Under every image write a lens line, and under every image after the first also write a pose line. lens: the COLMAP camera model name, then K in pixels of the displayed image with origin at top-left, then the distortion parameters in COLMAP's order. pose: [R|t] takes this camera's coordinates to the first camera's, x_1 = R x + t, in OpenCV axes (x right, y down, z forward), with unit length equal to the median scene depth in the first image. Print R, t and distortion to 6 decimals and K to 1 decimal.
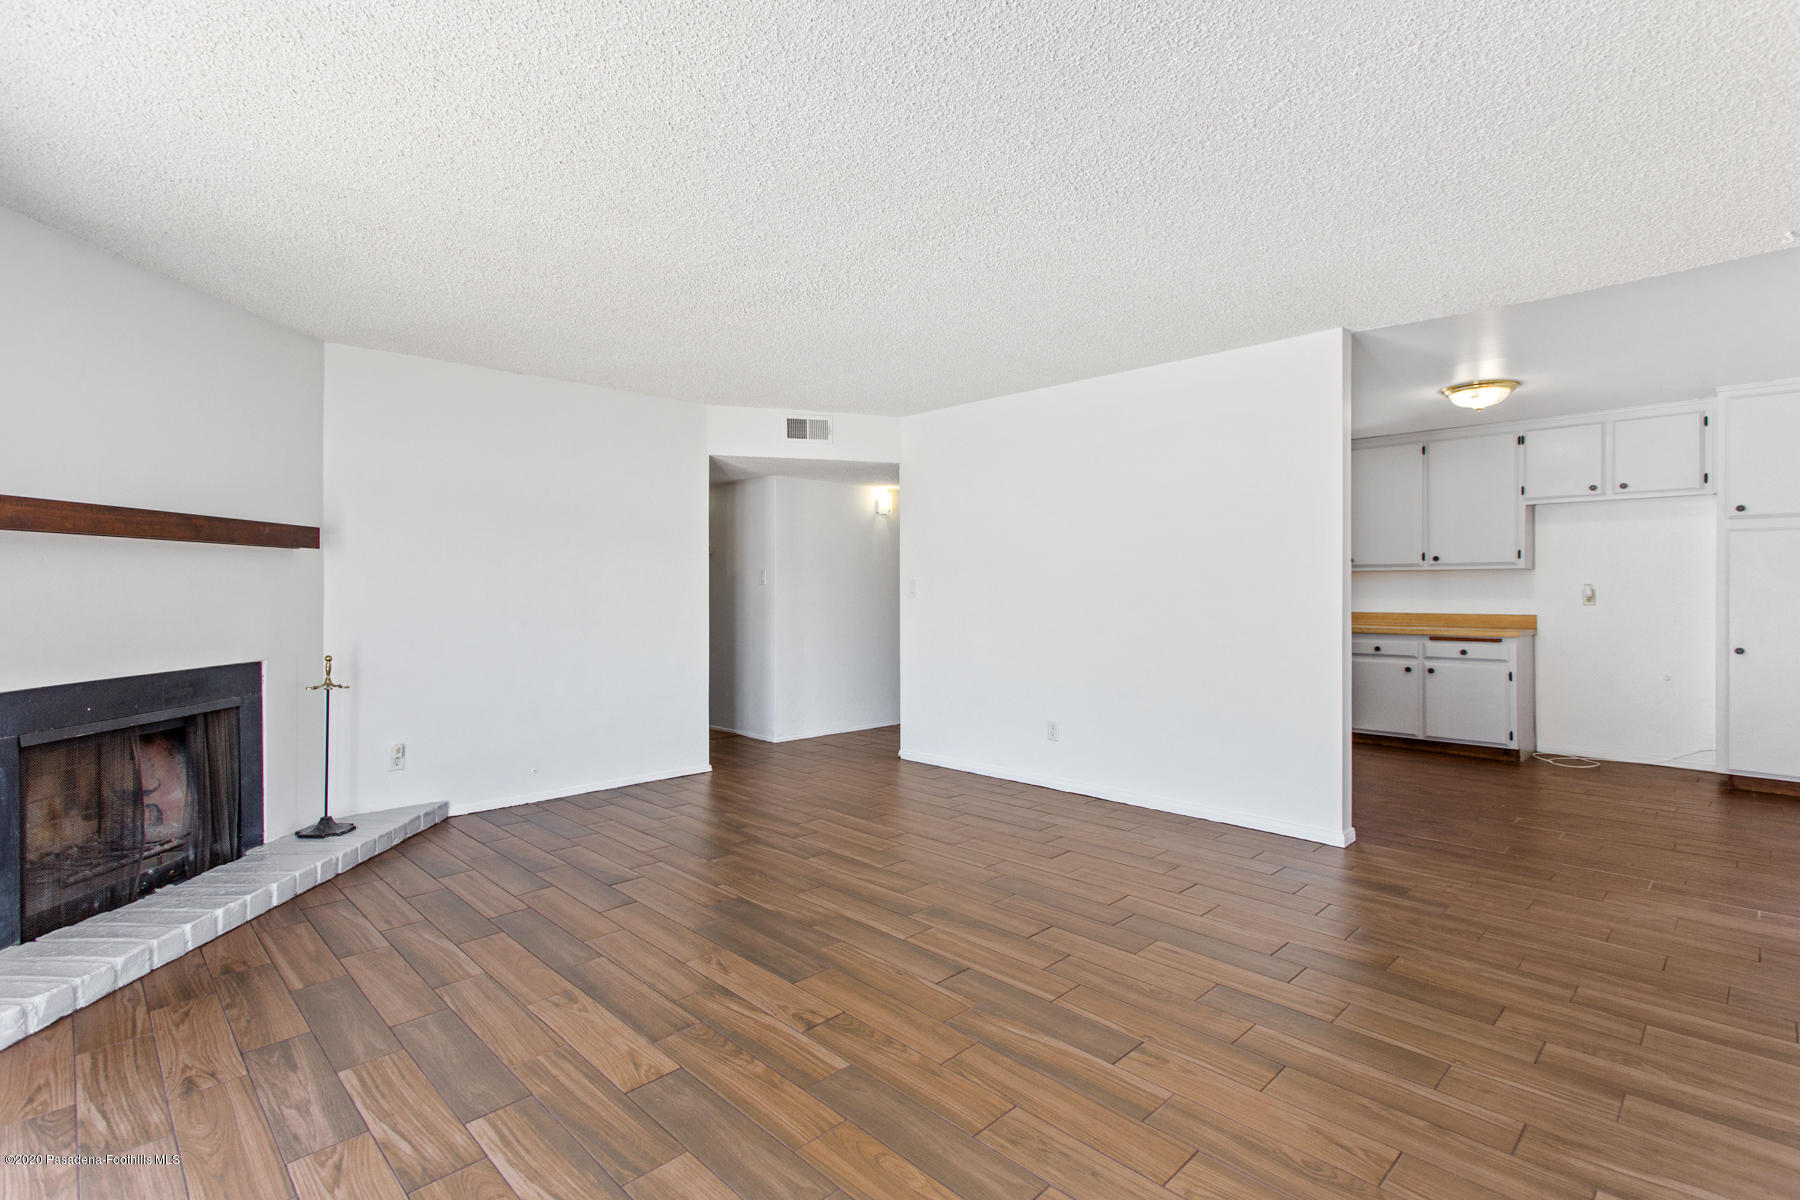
lens RADIAL K [[856.9, 0, 889.4], [0, 856.9, 591.8], [0, 0, 1]] dist [0.002660, 0.000440]
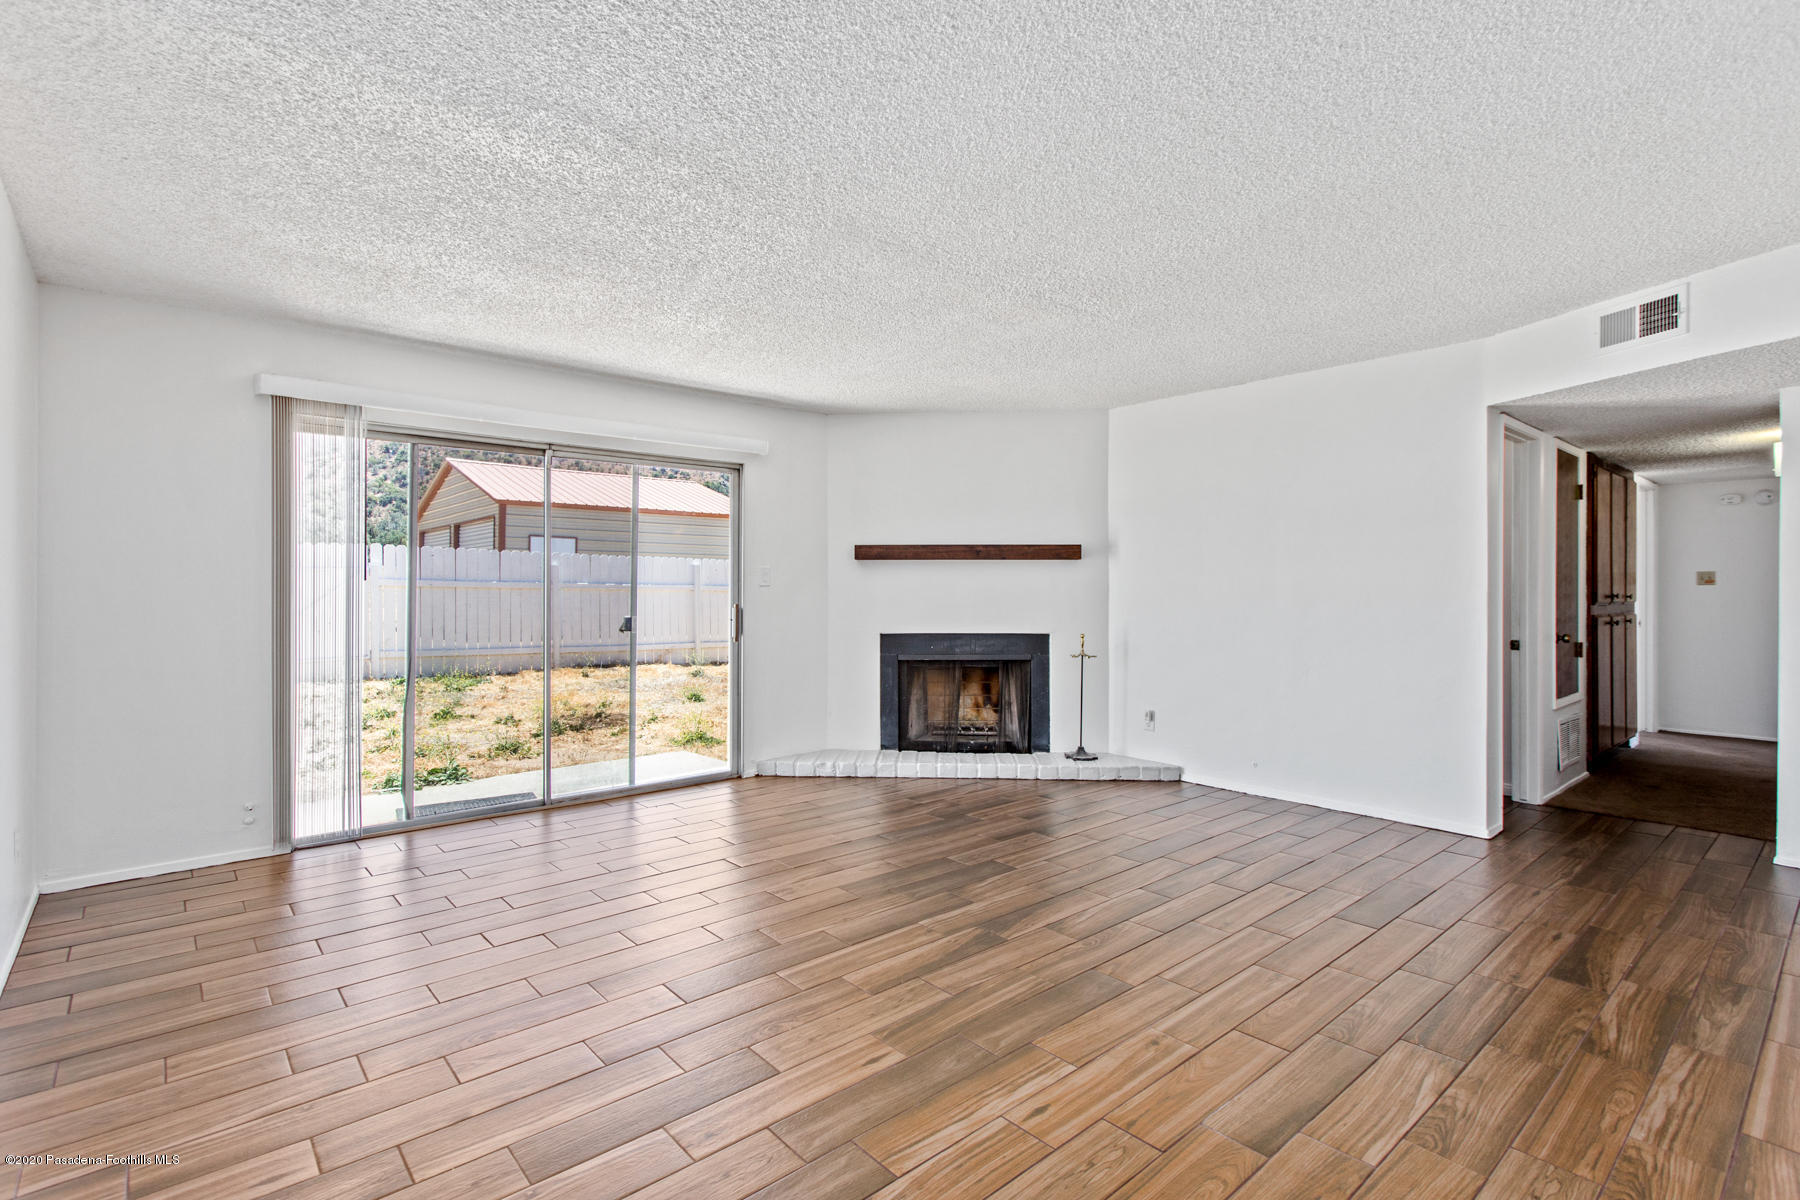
lens RADIAL K [[856.9, 0, 884.6], [0, 856.9, 594.1], [0, 0, 1]] dist [0.002660, 0.000440]
pose [[-0.061084, 0.010900, -0.998073, 0.910071], [-0.003143, 0.999933, 0.011113, -0.007872], [0.998128, 0.003816, -0.061045, 0.876124]]
